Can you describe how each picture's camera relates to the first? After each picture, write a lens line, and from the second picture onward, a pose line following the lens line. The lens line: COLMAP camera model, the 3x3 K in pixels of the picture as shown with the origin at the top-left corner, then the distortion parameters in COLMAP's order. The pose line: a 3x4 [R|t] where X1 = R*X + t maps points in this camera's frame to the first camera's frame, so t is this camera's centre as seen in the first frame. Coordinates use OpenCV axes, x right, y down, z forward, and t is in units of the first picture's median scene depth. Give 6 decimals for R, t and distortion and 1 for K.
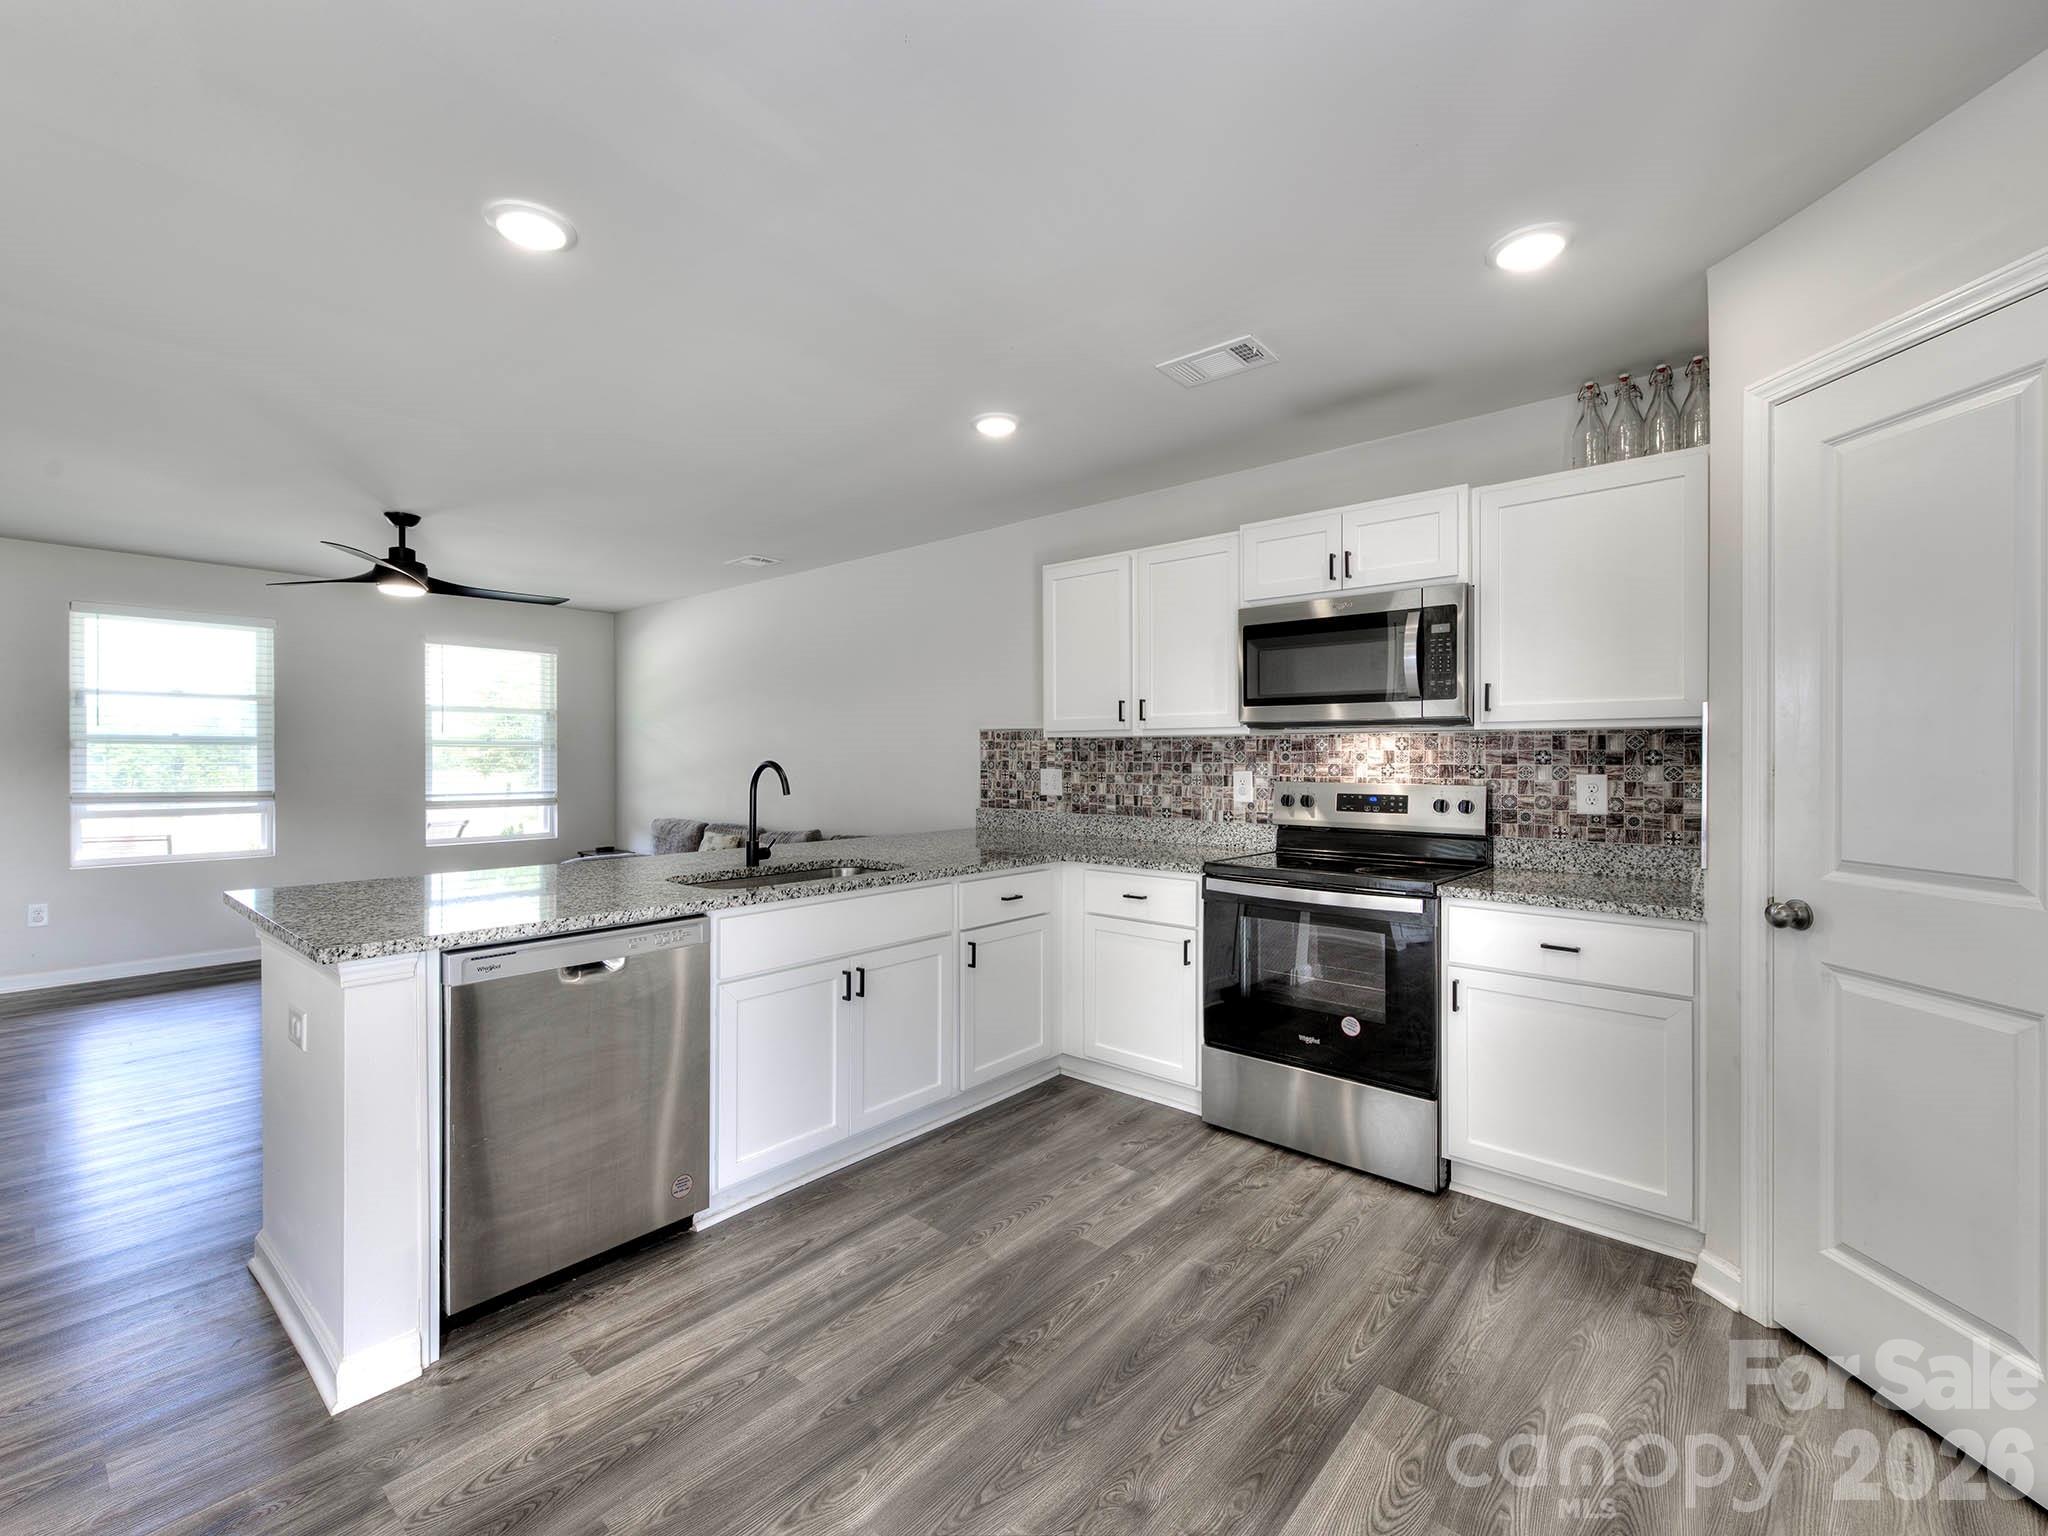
lens RADIAL K [[889.5, 0, 1020.4], [0, 889.5, 760.0], [0, 0, 1]] dist [0.015299, -0.006156]
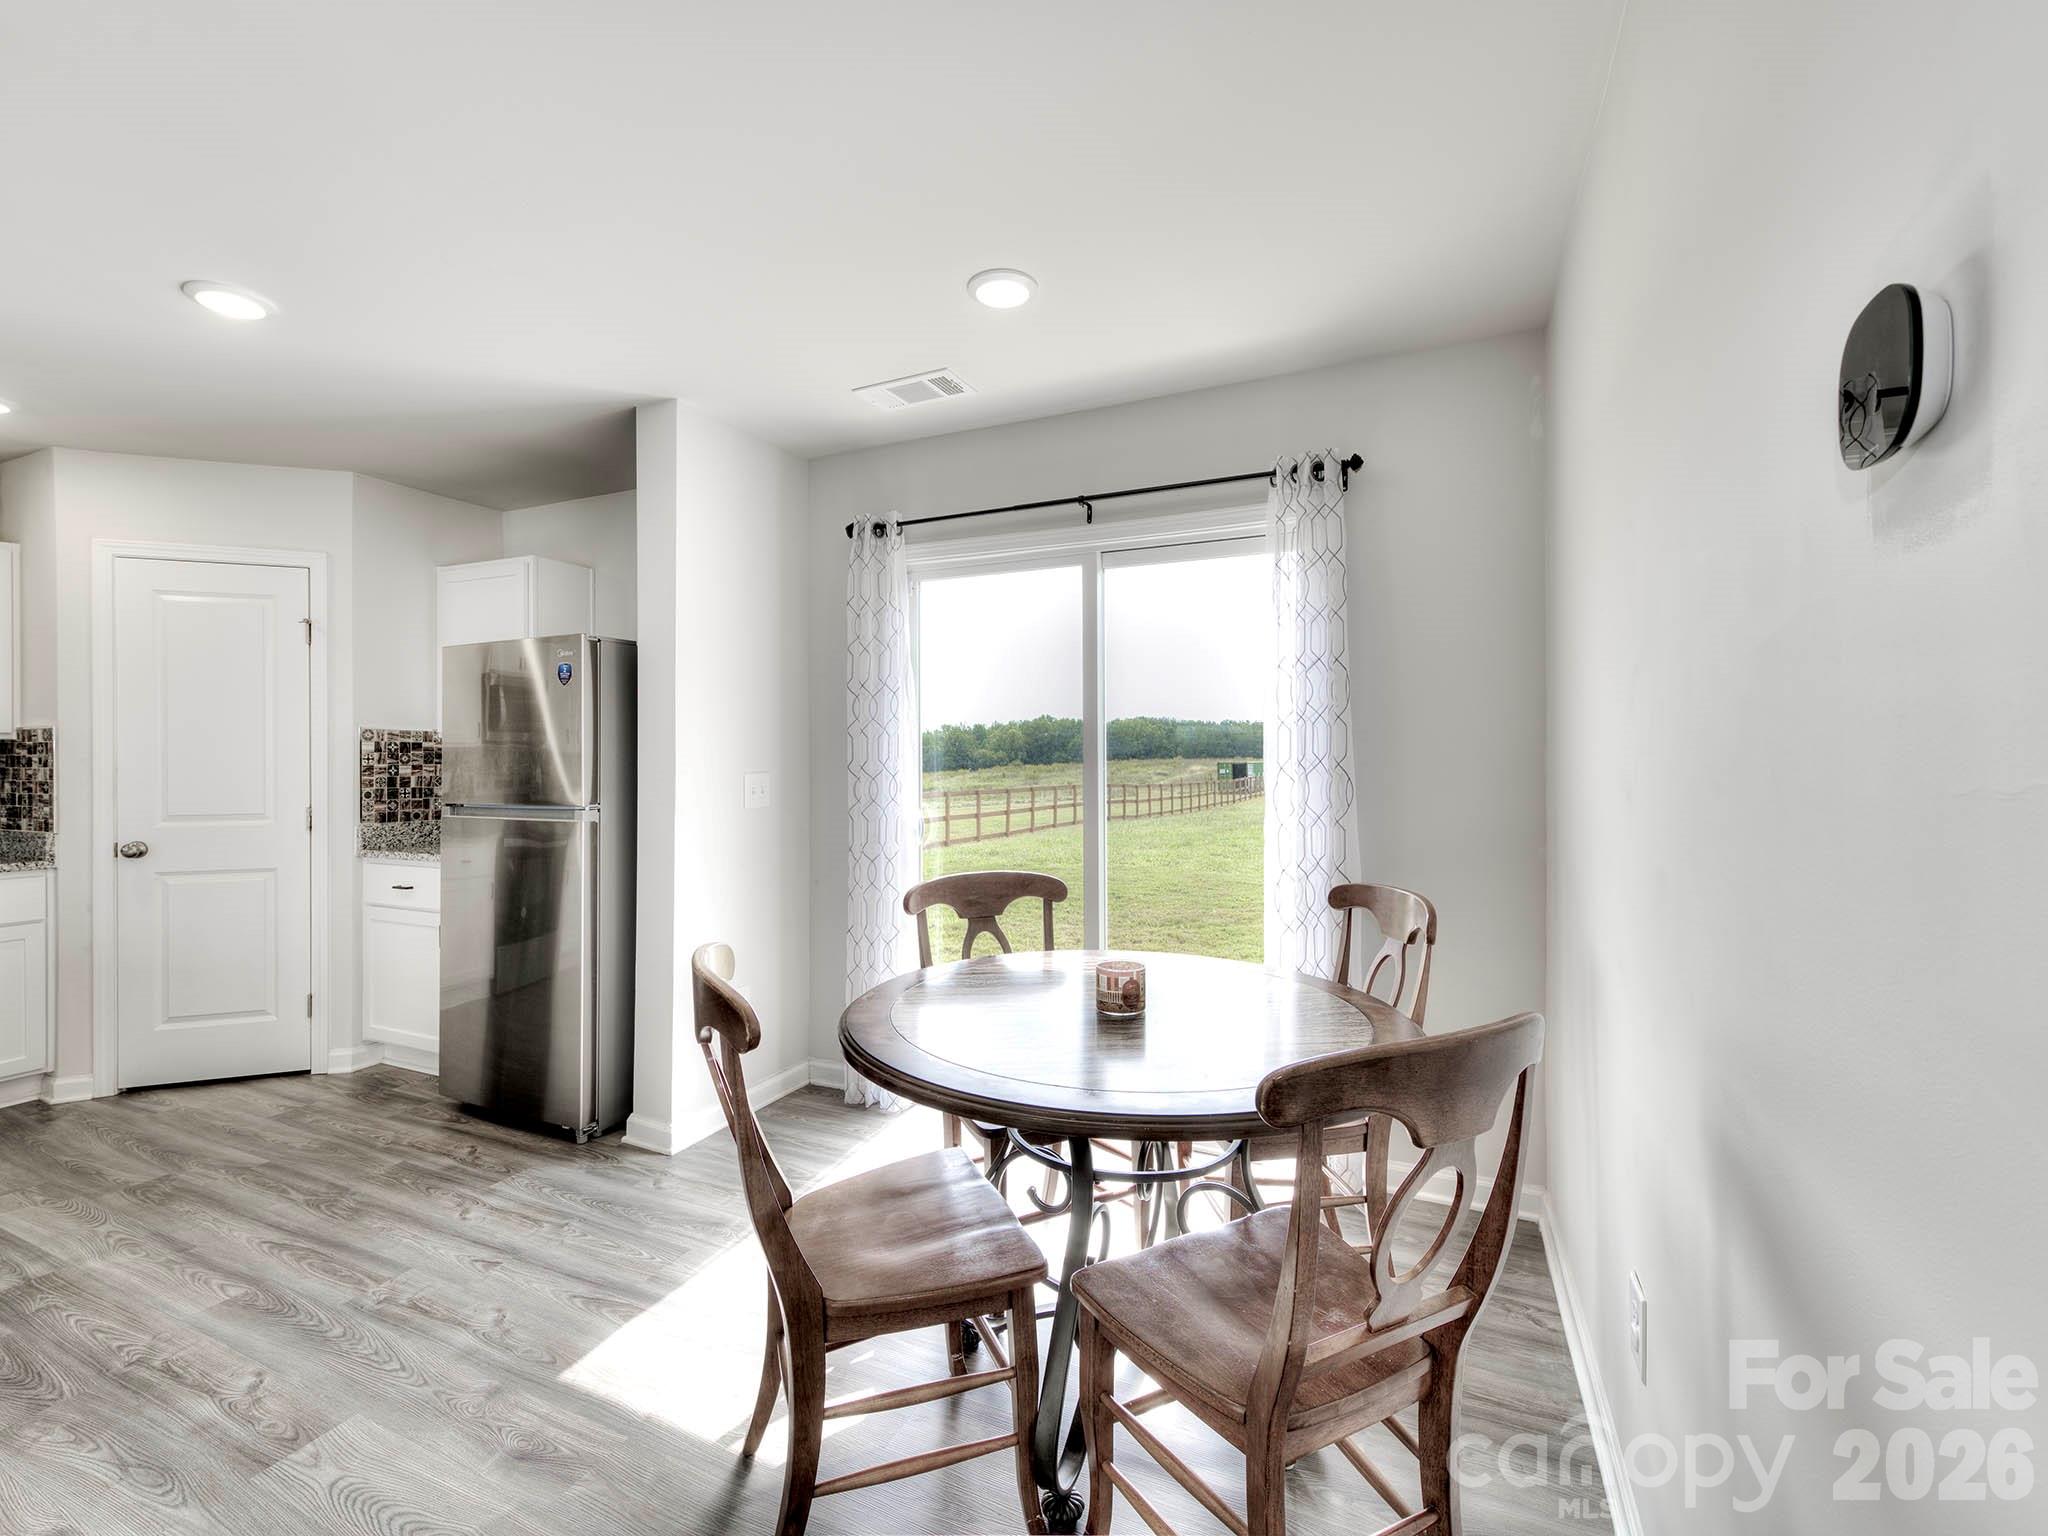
lens RADIAL K [[889.5, 0, 1020.4], [0, 889.5, 760.0], [0, 0, 1]] dist [0.015299, -0.006156]
pose [[-0.272030, -0.004550, 0.962278, -0.650234], [0.005238, 0.999967, 0.006209, -0.003460], [-0.962275, 0.006729, -0.271997, -0.102239]]
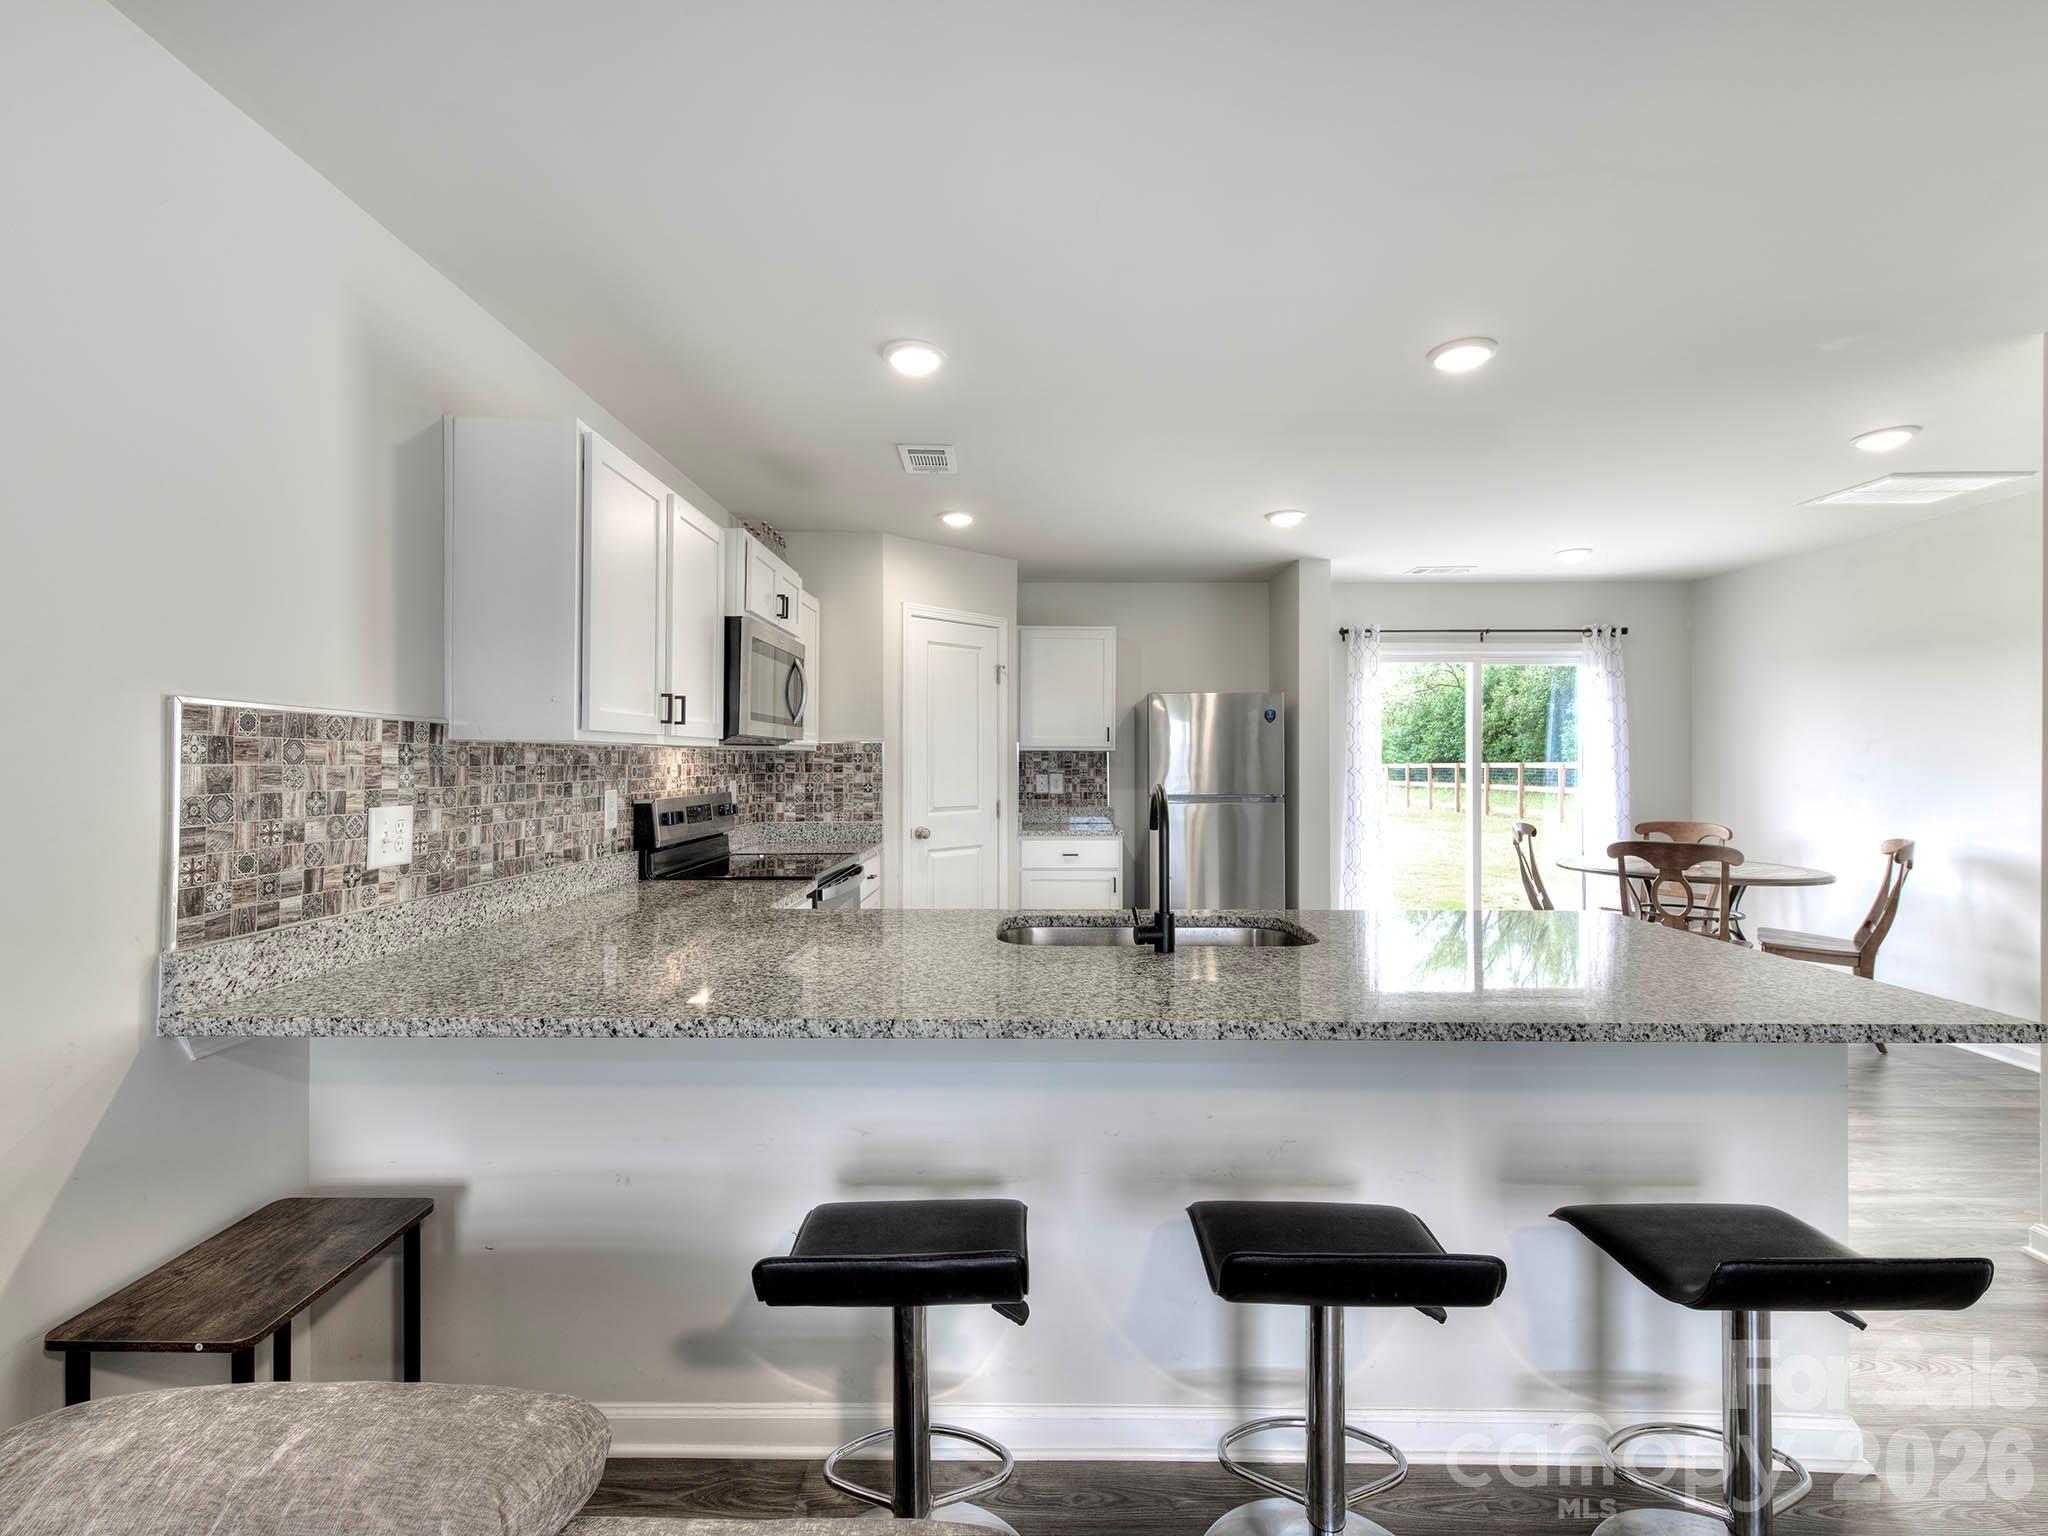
lens RADIAL K [[889.5, 0, 1020.4], [0, 889.5, 760.0], [0, 0, 1]] dist [0.015299, -0.006156]
pose [[-0.646687, -0.001575, 0.762754, -0.553079], [0.001783, 0.999992, 0.003577, -0.015513], [-0.762753, 0.003674, -0.646679, 1.145648]]
